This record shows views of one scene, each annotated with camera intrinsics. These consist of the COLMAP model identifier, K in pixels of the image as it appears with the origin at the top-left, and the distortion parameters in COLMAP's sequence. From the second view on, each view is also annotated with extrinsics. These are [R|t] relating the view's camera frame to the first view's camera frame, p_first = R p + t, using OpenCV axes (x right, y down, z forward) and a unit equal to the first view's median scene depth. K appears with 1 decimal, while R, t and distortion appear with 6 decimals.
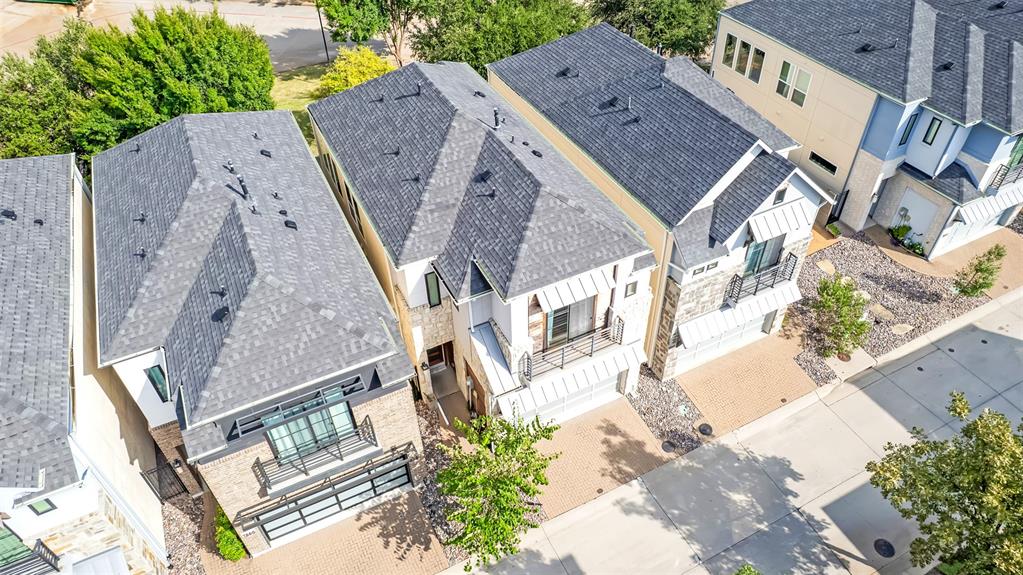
lens RADIAL K [[658.5, 0, 511.5], [0, 658.5, 287.5], [0, 0, 1]] dist [-0.026223, 0.003065]
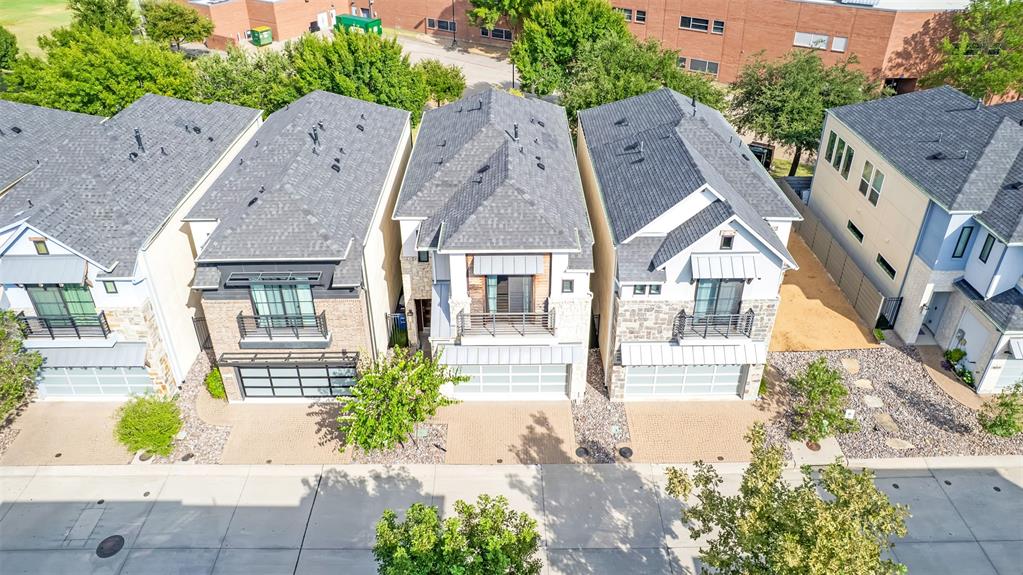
lens RADIAL K [[682.0, 0, 512.4], [0, 682.0, 230.1], [0, 0, 1]] dist [-0.022366, 0.005070]
pose [[0.897686, 0.231150, -0.375139, 0.417010], [-0.307824, 0.938140, -0.158550, 0.103670], [0.315284, 0.257805, 0.913309, -0.110223]]
